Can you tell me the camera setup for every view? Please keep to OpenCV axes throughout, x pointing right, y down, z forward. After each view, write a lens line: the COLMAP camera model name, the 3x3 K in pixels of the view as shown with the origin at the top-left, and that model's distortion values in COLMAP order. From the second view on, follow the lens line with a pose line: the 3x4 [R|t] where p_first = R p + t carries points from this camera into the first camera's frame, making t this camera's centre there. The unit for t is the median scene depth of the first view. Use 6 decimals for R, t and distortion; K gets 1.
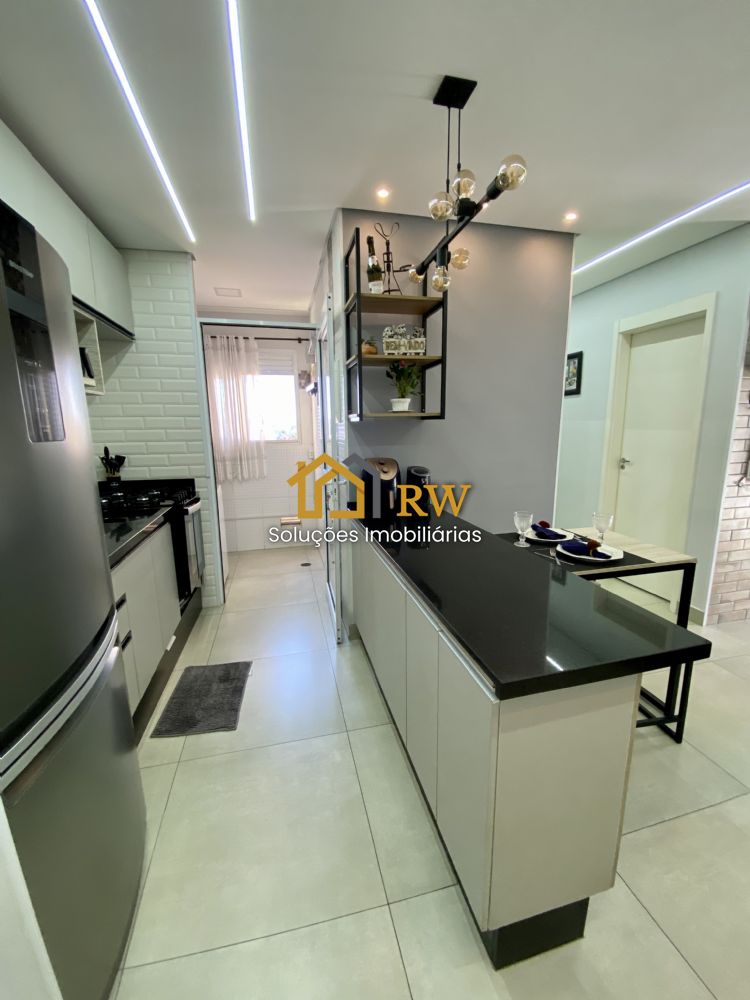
lens RADIAL K [[407.6, 0, 374.9], [0, 407.6, 501.8], [0, 0, 1]] dist [0.010835, -0.008763]
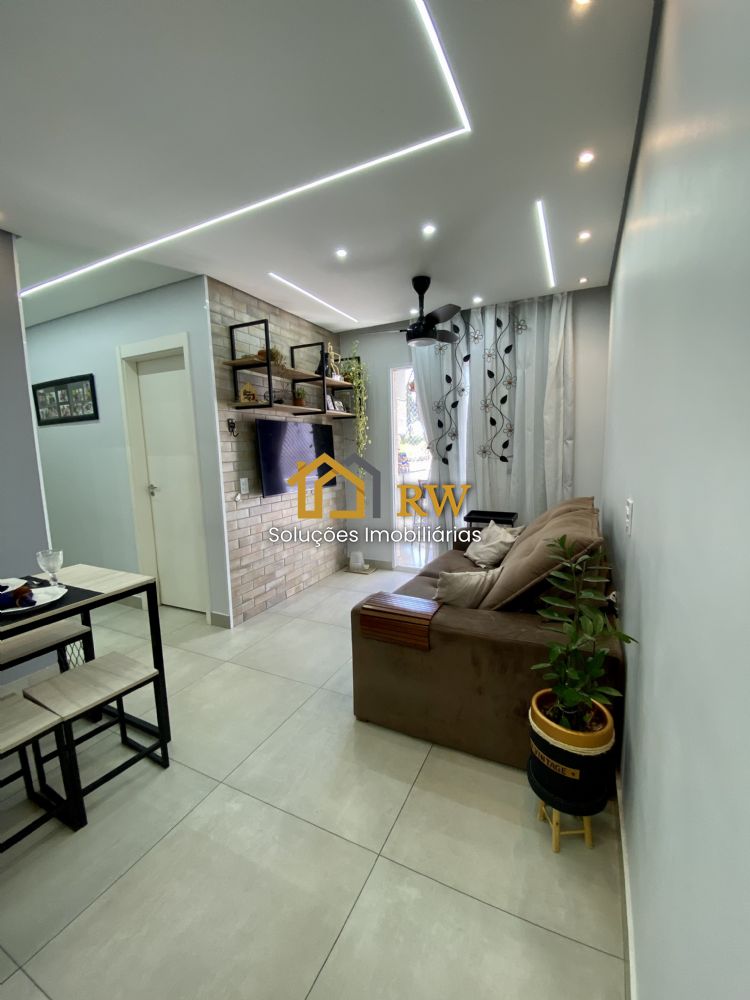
lens RADIAL K [[407.6, 0, 374.4], [0, 407.6, 502.2], [0, 0, 1]] dist [0.010835, -0.008763]
pose [[0.643220, -0.102100, 0.758844, 0.293349], [0.158580, 0.987345, -0.001574, 0.033818], [-0.749080, 0.121350, 0.651271, -0.070571]]
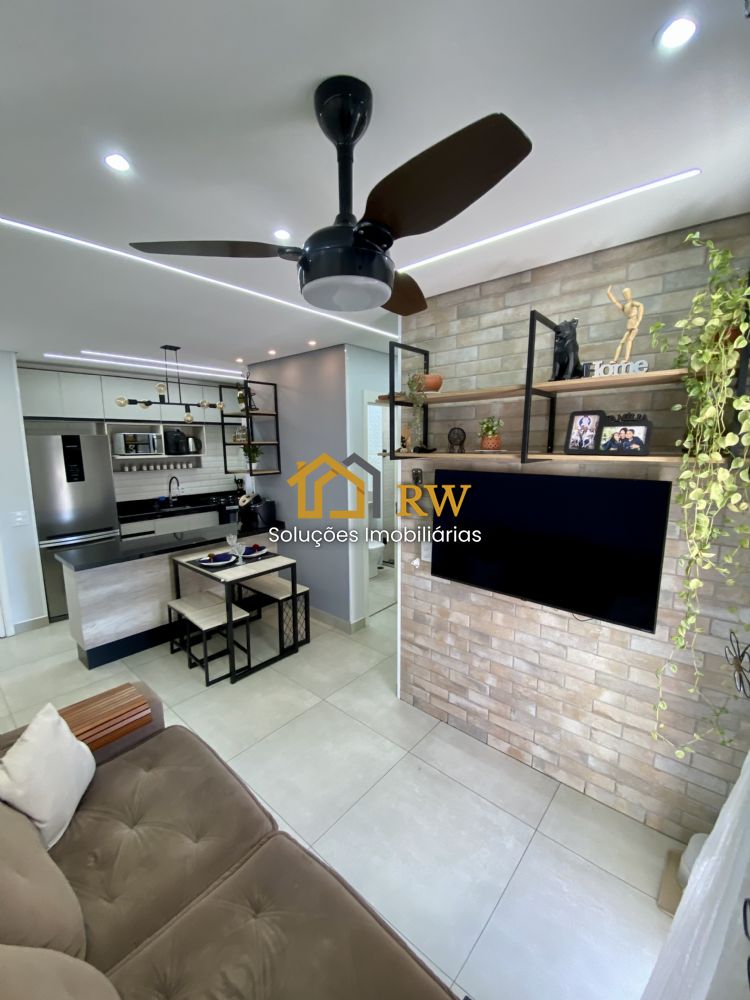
lens RADIAL K [[407.6, 0, 378.7], [0, 407.6, 501.0], [0, 0, 1]] dist [0.010835, -0.008763]
pose [[0.579713, 0.129643, -0.804441, 1.826734], [-0.158277, 0.986373, 0.044902, -0.251078], [0.799300, 0.101295, 0.592333, 0.390230]]
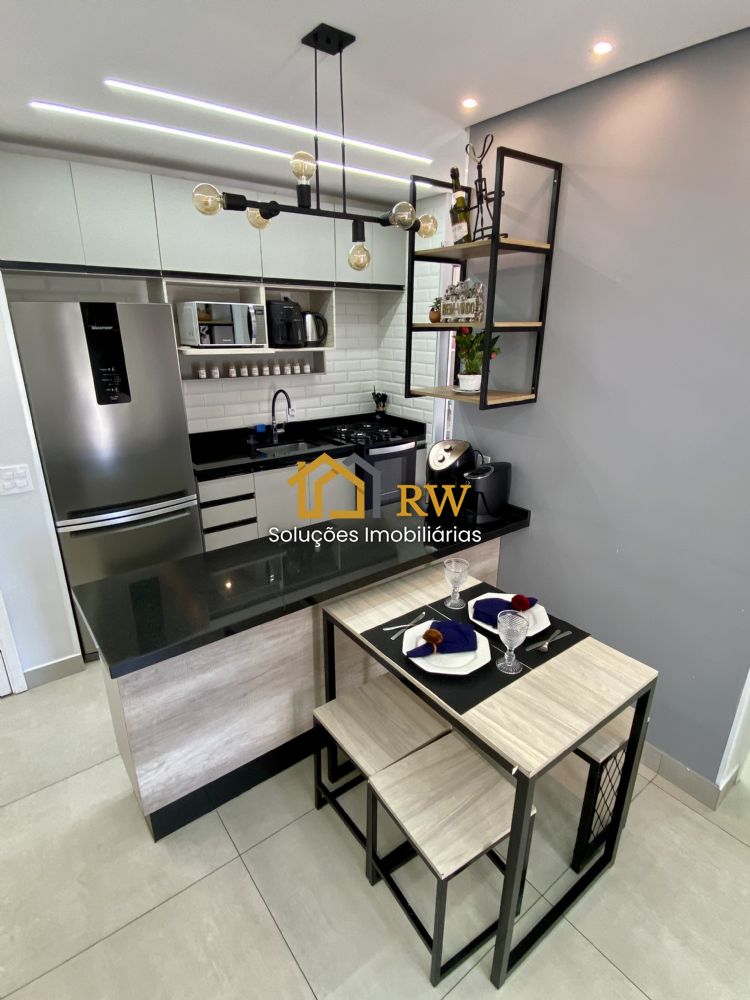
lens RADIAL K [[508.4, 0, 380.5], [0, 508.4, 500.8], [0, 0, 1]] dist [0.013959, -0.011371]
pose [[0.407902, 0.315460, -0.856797, 0.886763], [-0.188164, 0.947315, 0.259206, -0.238030], [0.893426, 0.055488, 0.445770, 0.413749]]
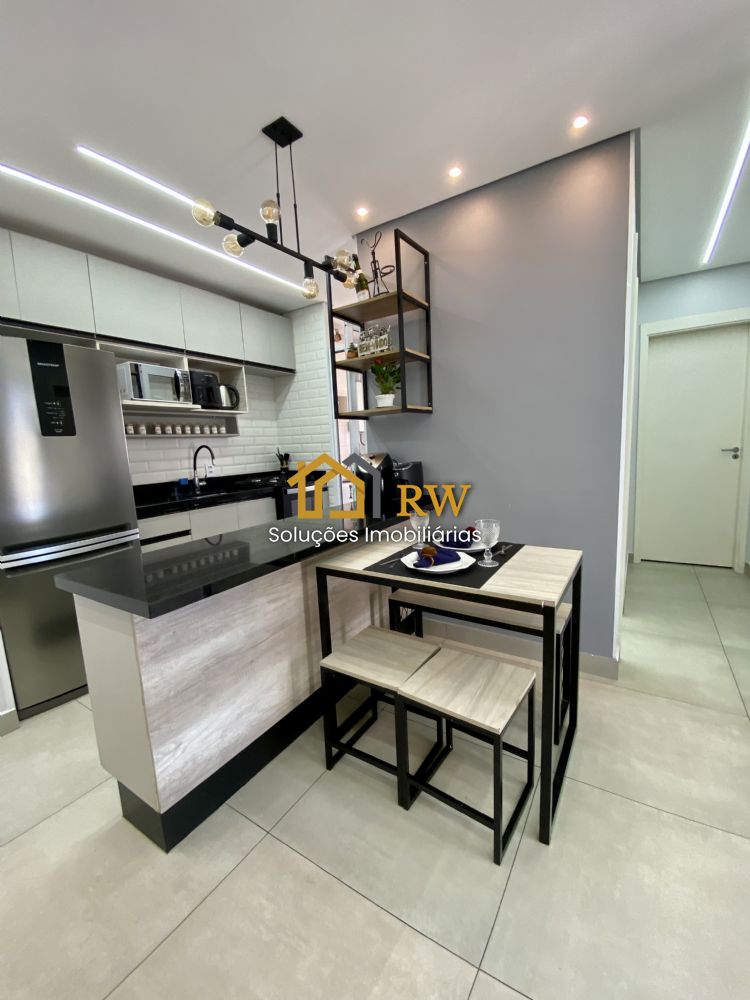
lens RADIAL K [[407.6, 0, 377.5], [0, 407.6, 501.1], [0, 0, 1]] dist [0.010835, -0.008763]
pose [[0.689480, 0.081338, -0.719723, 0.805618], [-0.101254, 0.994741, 0.015419, 0.001869], [0.717192, 0.062244, 0.694090, 0.273115]]
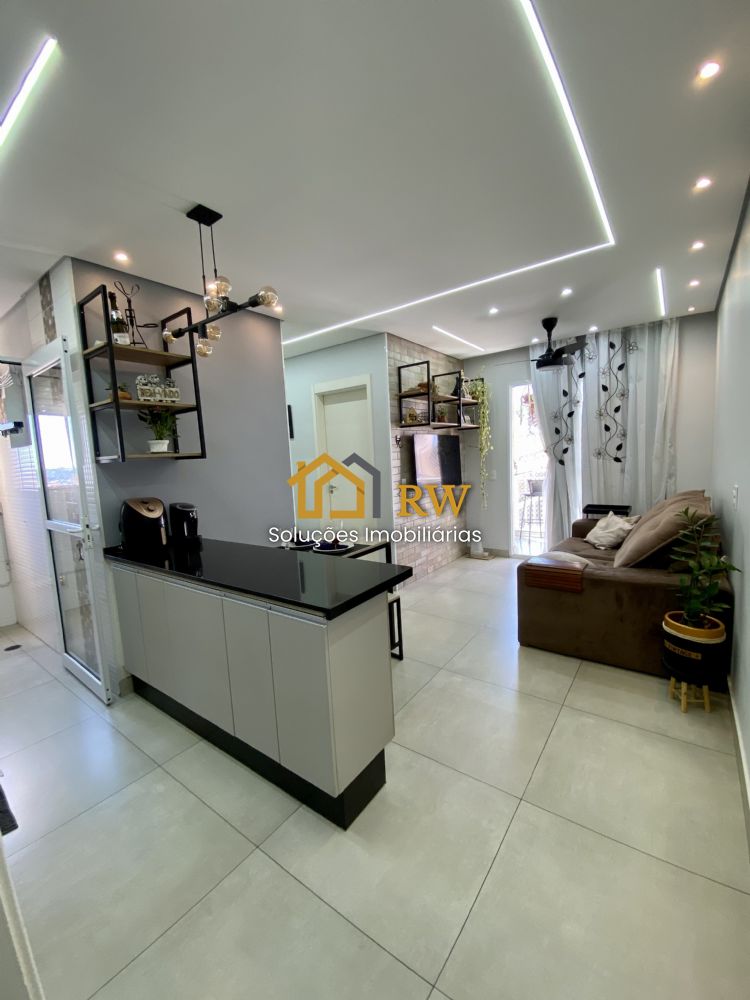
lens RADIAL K [[407.6, 0, 376.8], [0, 407.6, 501.8], [0, 0, 1]] dist [0.010835, -0.008763]
pose [[0.764538, -0.095869, 0.637409, -0.191551], [0.159216, 0.986323, -0.042624, 0.039198], [-0.624605, 0.134074, 0.769345, -0.155561]]
